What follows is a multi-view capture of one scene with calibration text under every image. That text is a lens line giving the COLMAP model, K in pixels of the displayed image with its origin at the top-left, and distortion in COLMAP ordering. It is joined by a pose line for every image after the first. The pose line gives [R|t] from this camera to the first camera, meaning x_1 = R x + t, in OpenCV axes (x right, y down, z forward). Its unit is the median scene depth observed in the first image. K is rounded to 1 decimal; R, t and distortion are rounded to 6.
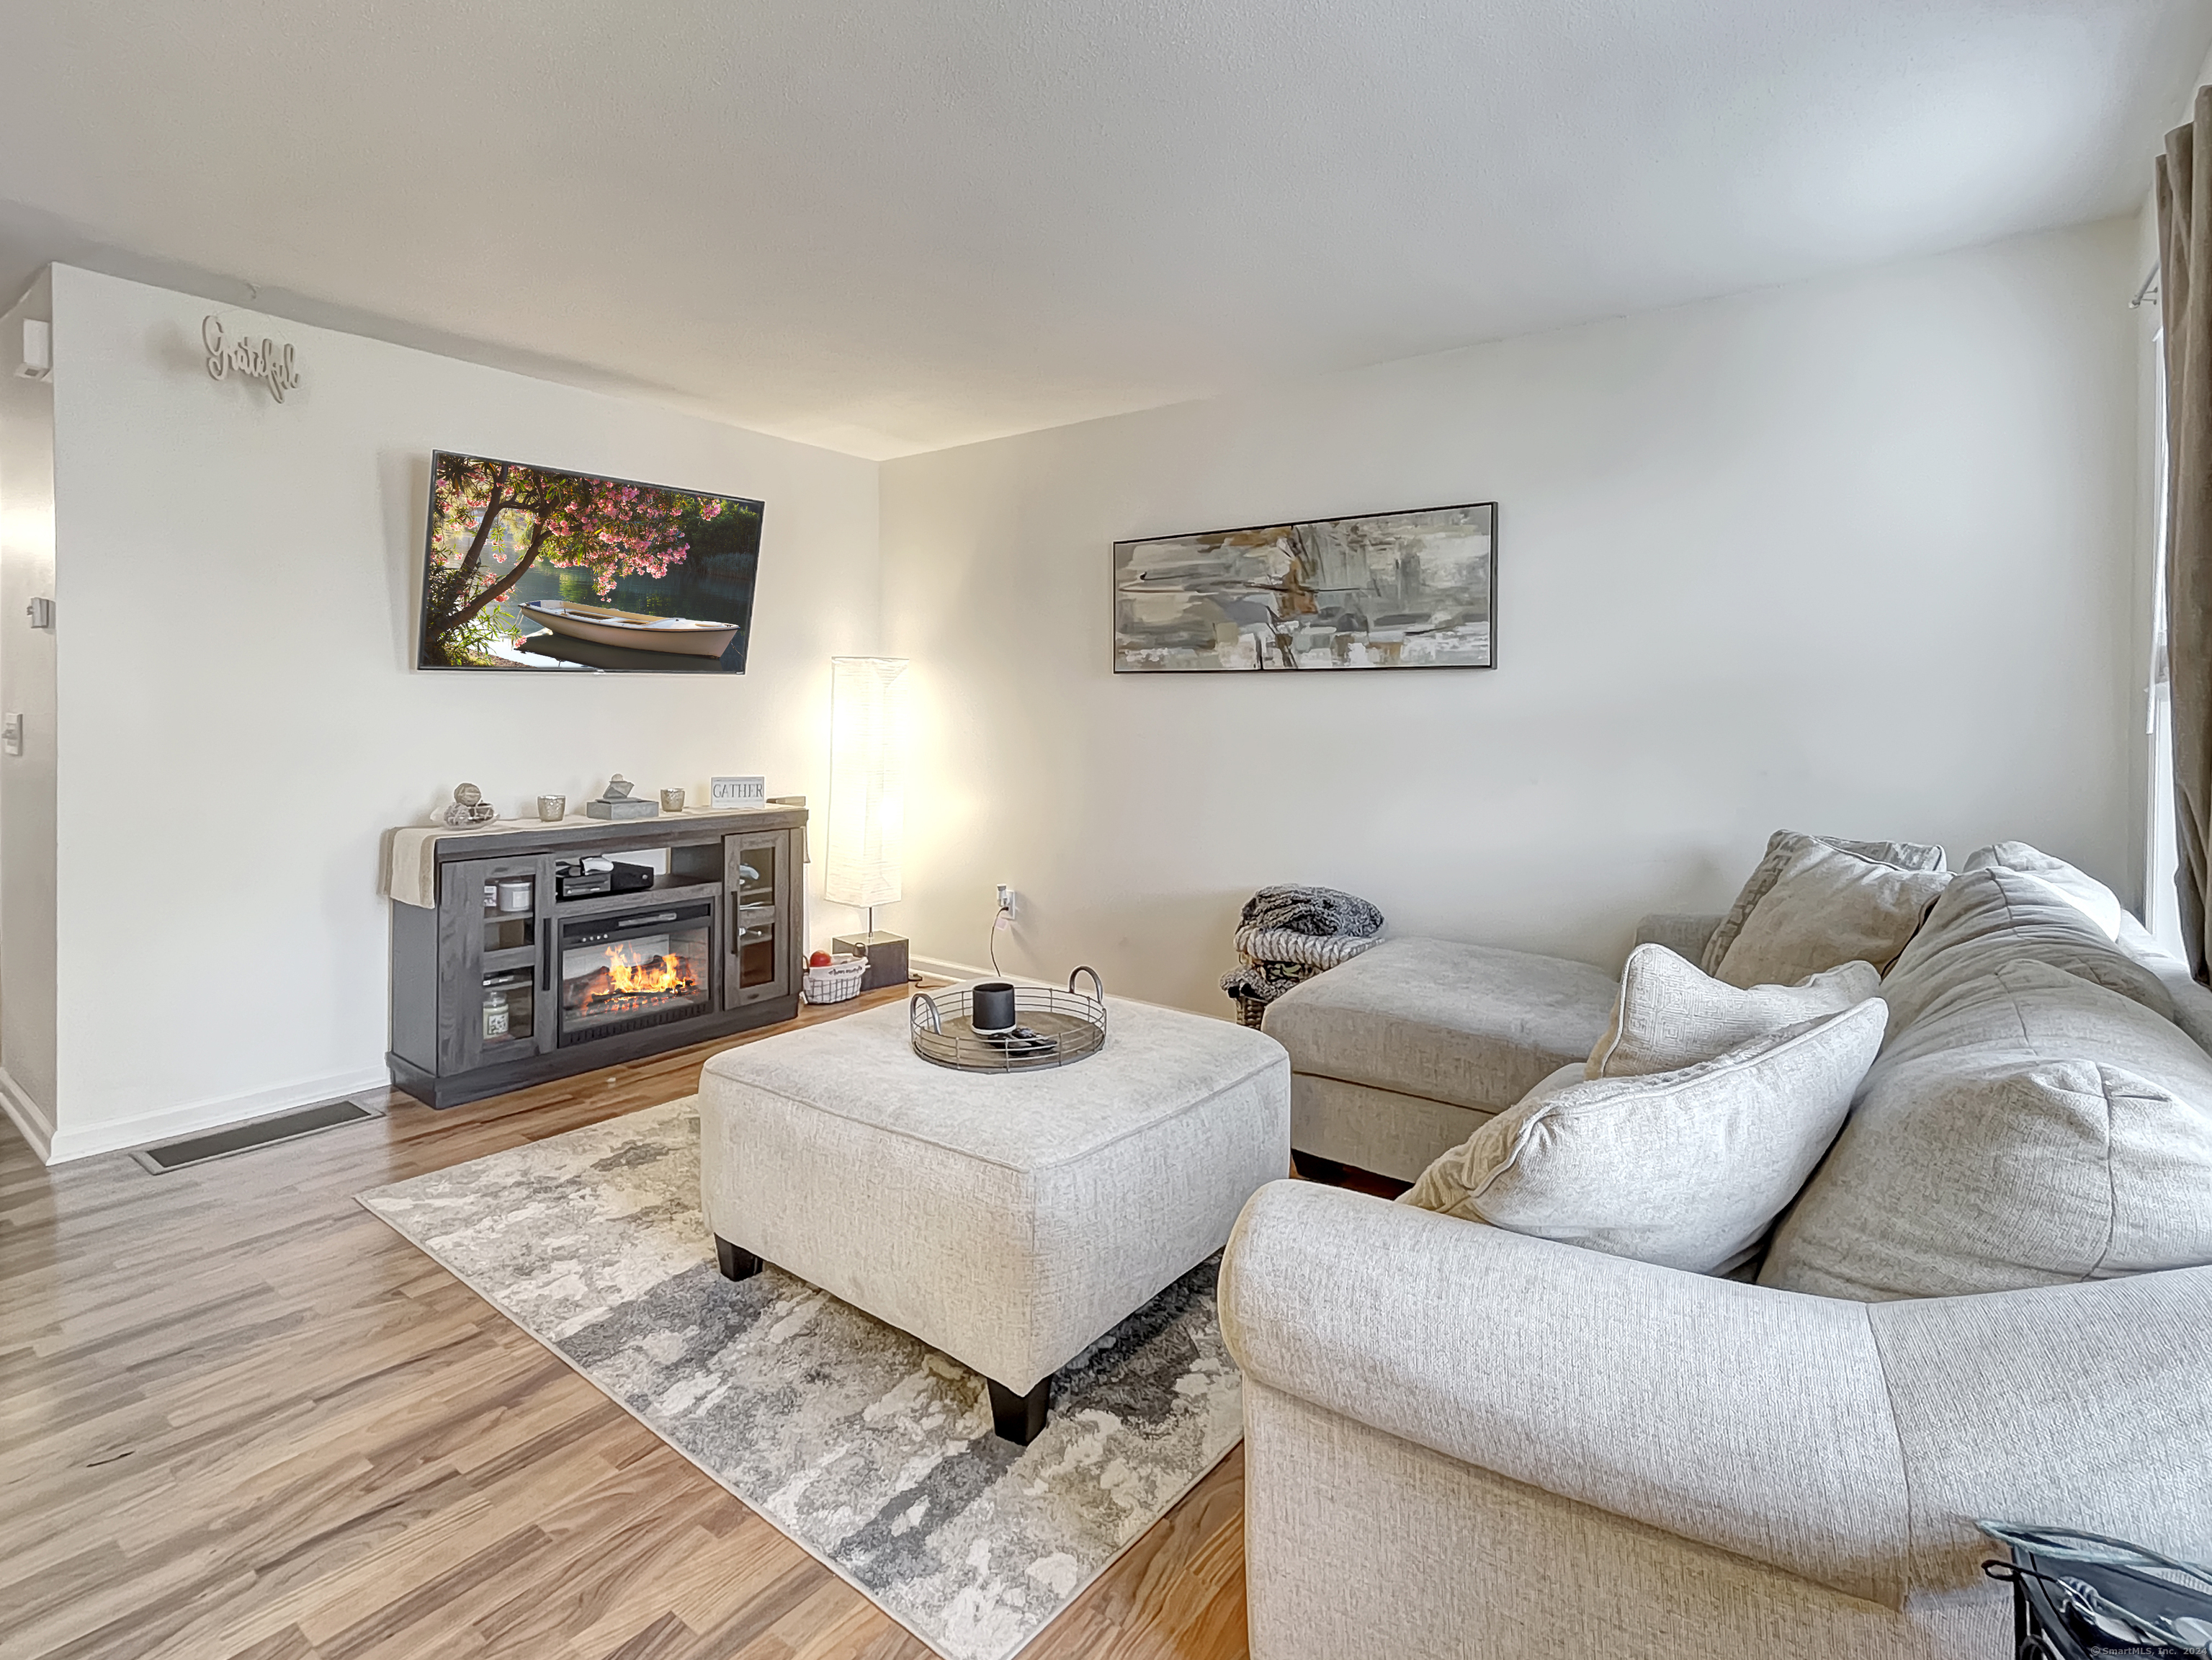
lens RADIAL K [[1088.6, 0, 1096.0], [0, 1088.6, 731.1], [0, 0, 1]] dist [0.004034, -0.000805]
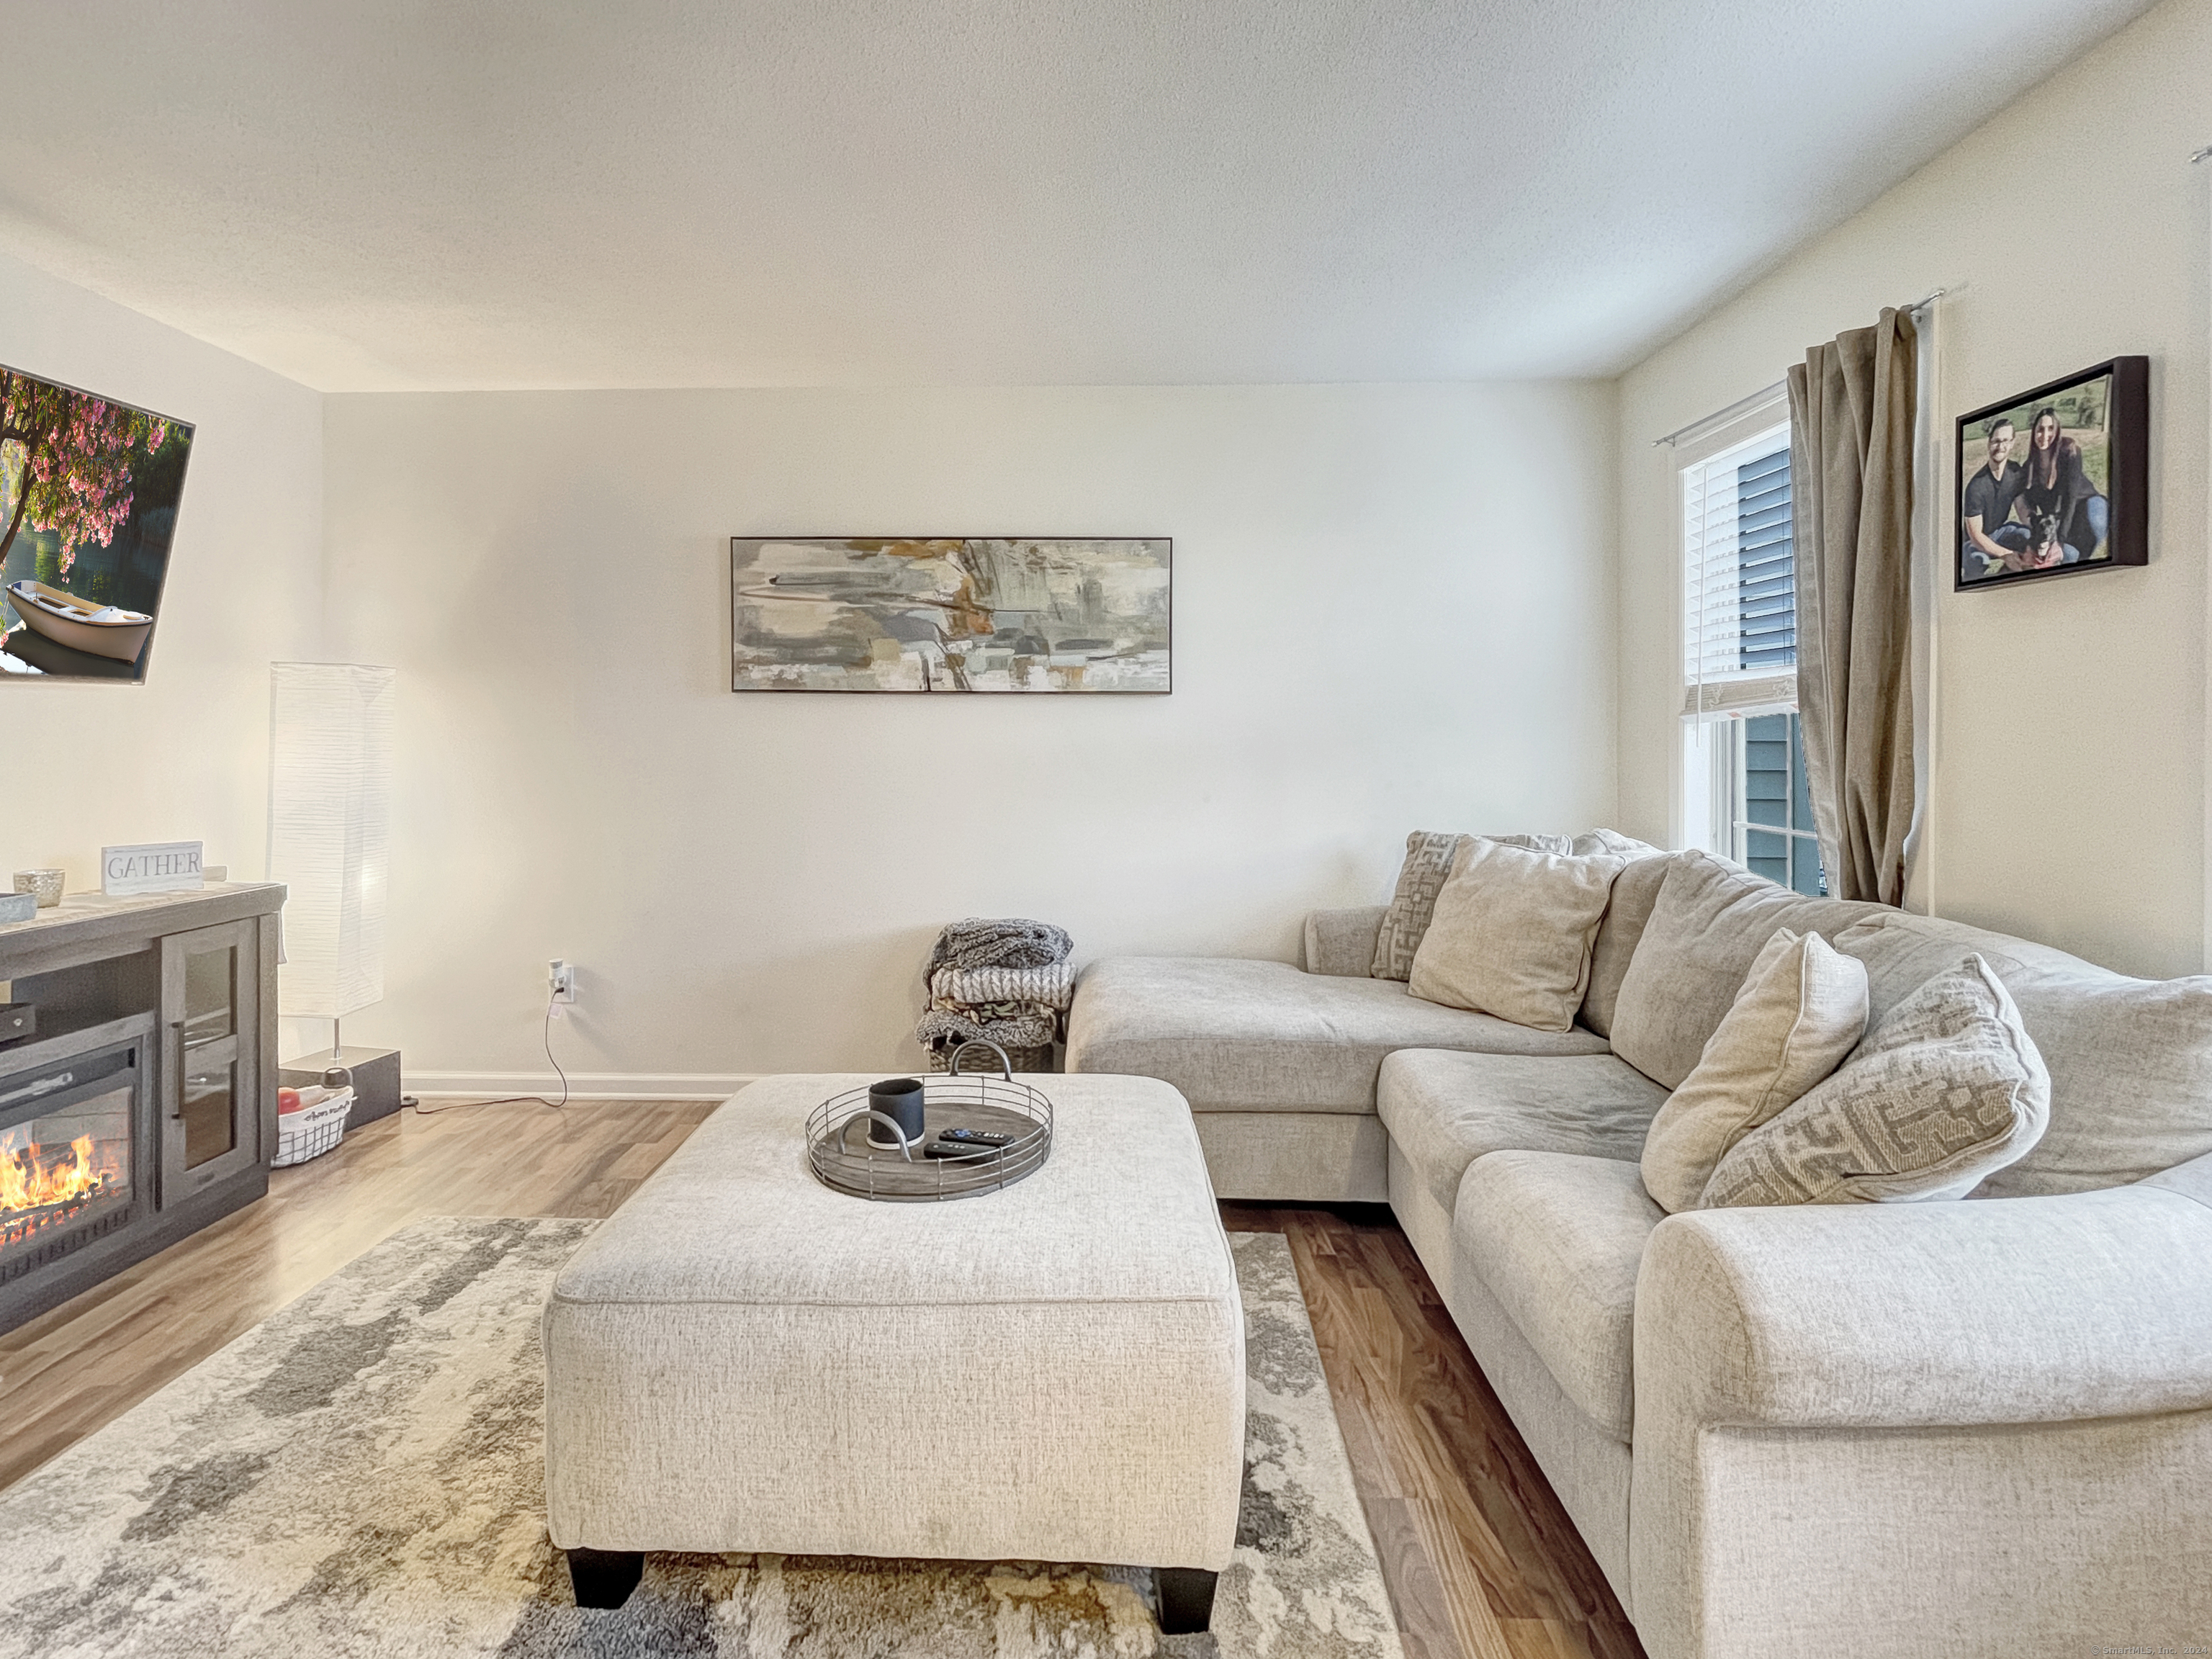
lens RADIAL K [[1088.5, 0, 1071.8], [0, 1088.5, 730.3], [0, 0, 1]] dist [0.004034, -0.000805]
pose [[0.810821, -0.002846, 0.585288, -0.393849], [0.015325, 0.999749, -0.016369, -0.007870], [-0.585094, 0.022242, 0.810660, 0.235480]]
